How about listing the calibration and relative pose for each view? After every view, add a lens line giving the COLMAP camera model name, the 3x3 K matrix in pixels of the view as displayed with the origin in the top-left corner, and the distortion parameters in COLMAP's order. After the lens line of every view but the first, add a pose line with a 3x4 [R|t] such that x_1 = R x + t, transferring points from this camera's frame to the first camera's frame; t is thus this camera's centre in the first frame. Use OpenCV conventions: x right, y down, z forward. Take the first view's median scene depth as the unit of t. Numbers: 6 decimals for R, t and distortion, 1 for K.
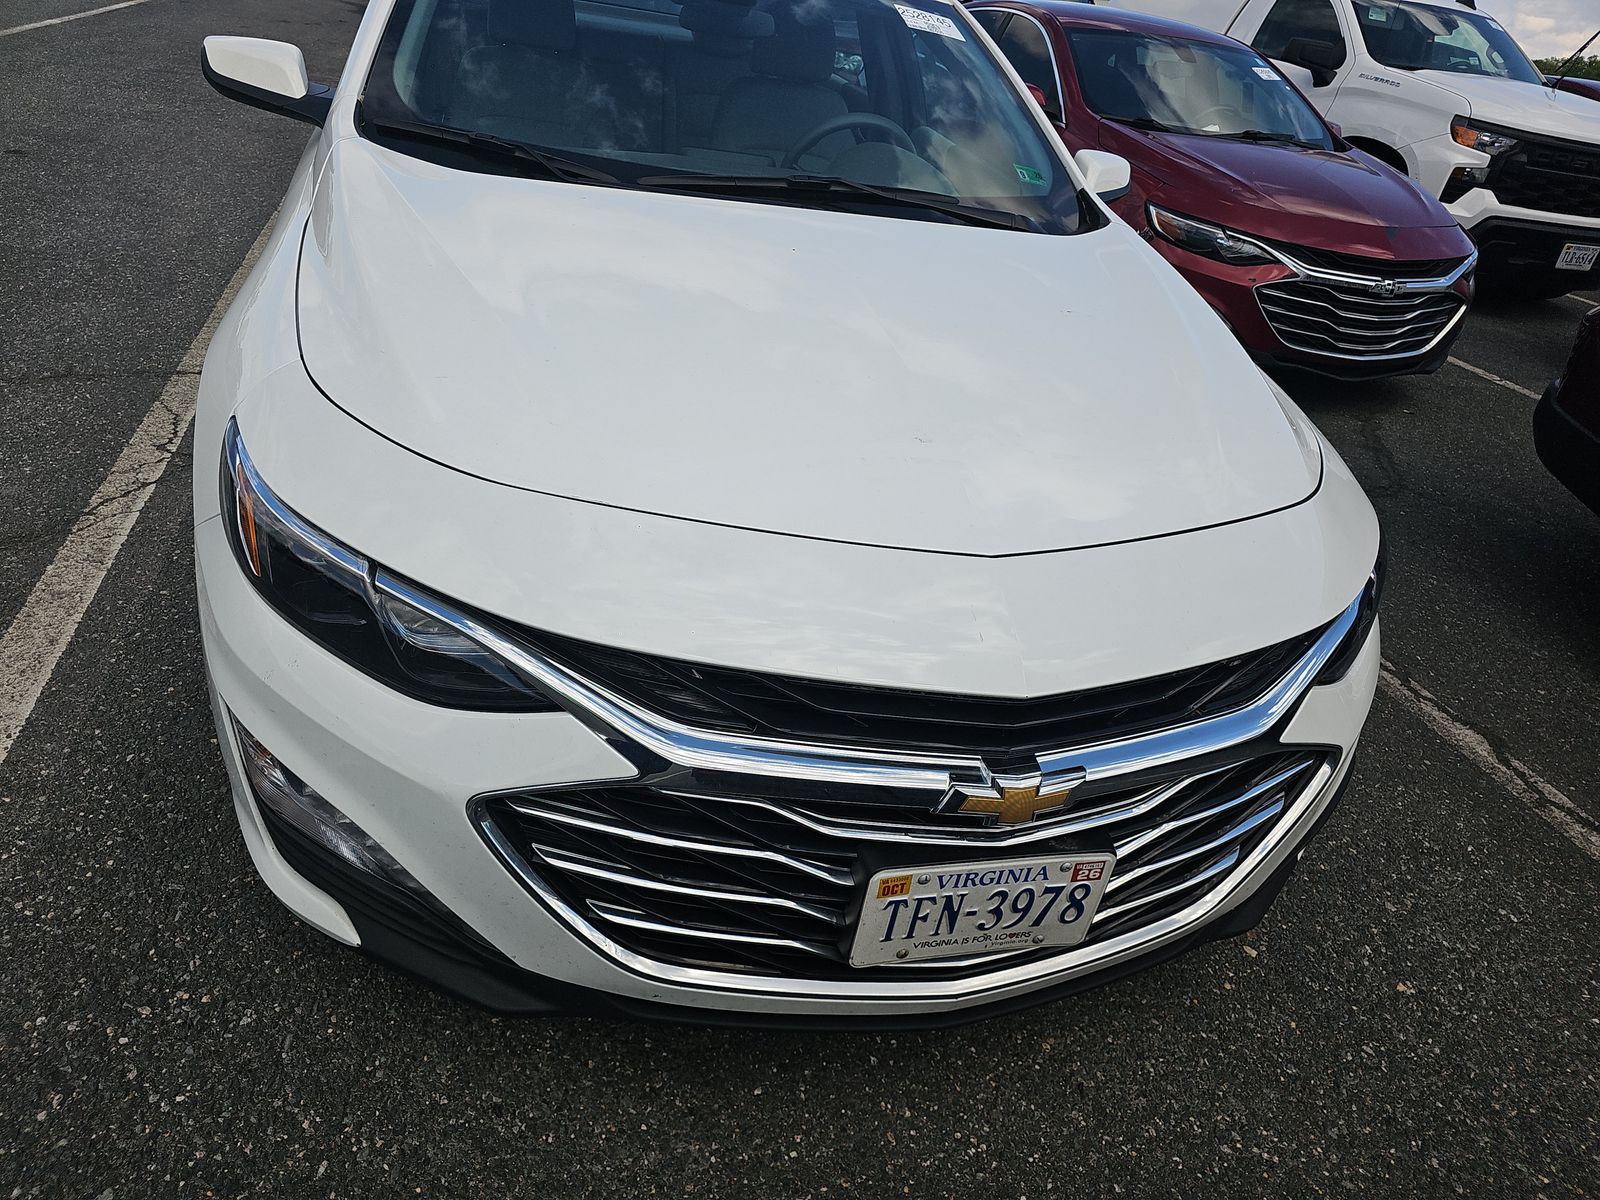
lens RADIAL K [[1020.2, 0, 822.7], [0, 1020.2, 628.0], [0, 0, 1]] dist [0.038061, -0.033421]
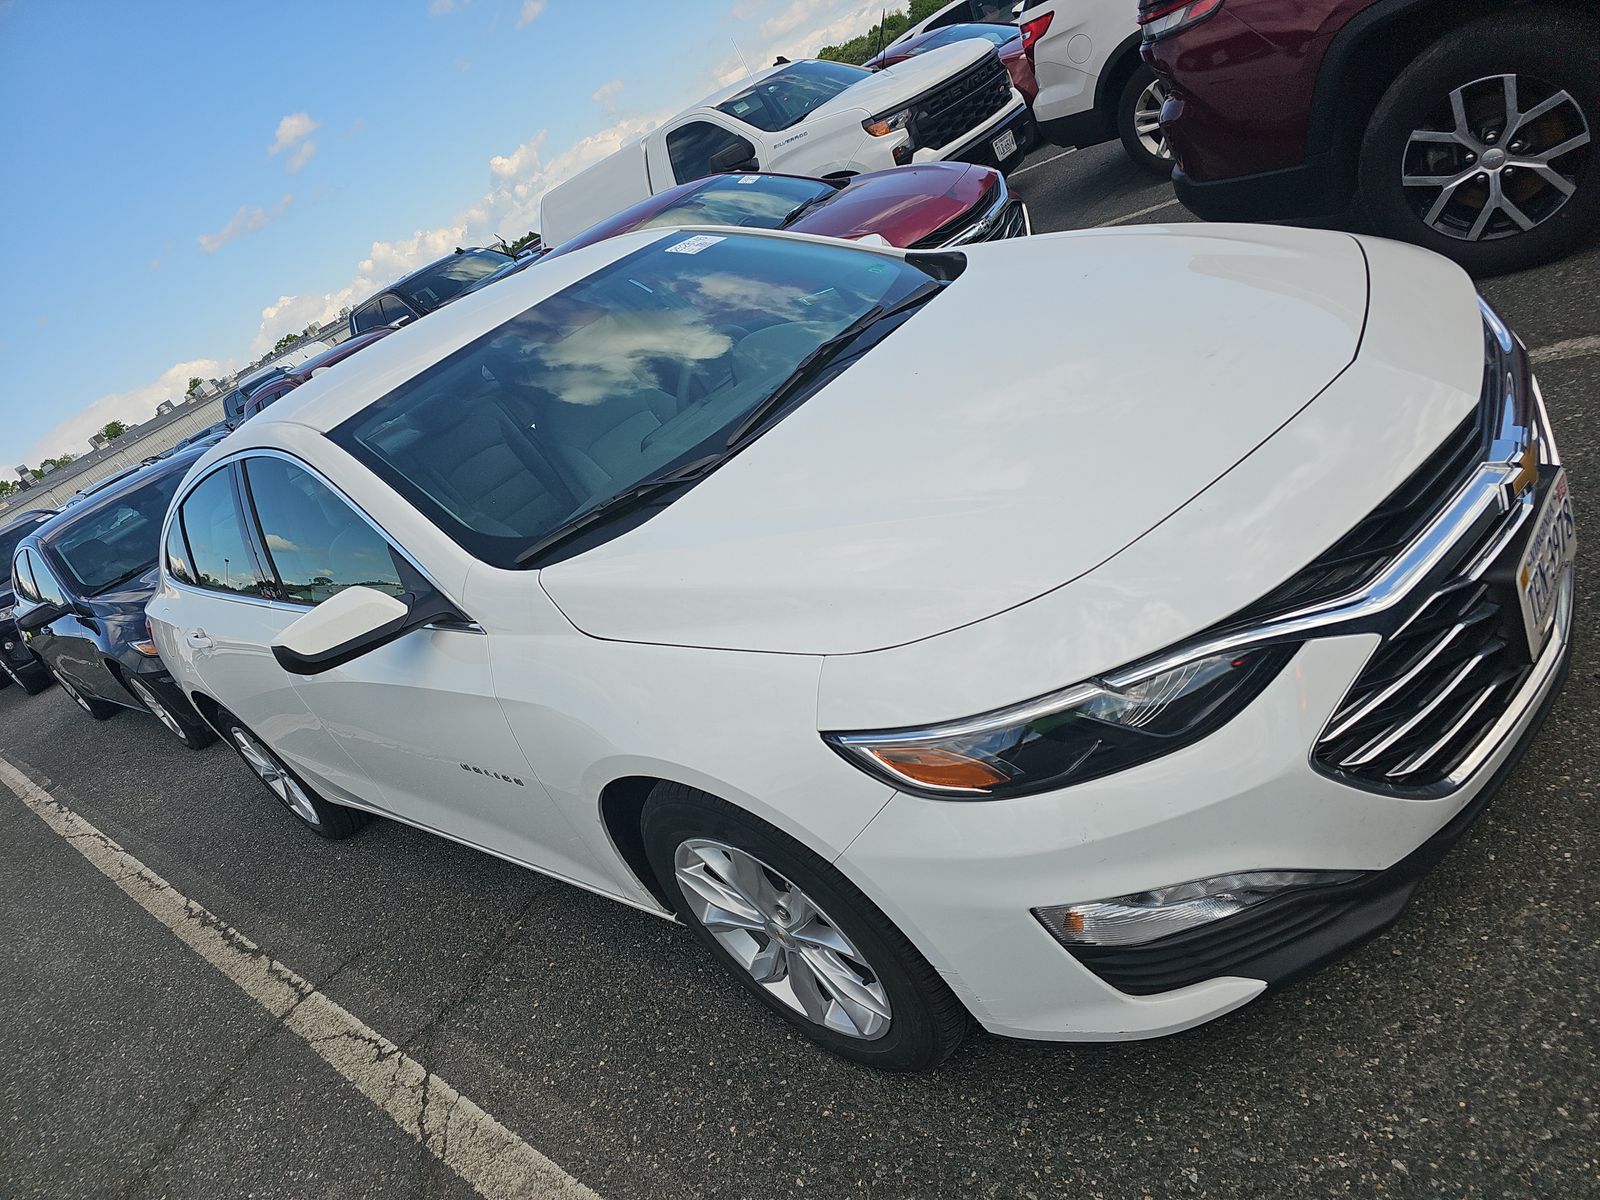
lens RADIAL K [[1020.2, 0, 822.7], [0, 1020.2, 628.0], [0, 0, 1]] dist [0.038061, -0.033421]
pose [[0.675908, -0.680359, 0.283302, -0.707921], [0.719953, 0.691720, -0.056491, -0.197201], [-0.157532, 0.242147, 0.957366, -0.049944]]
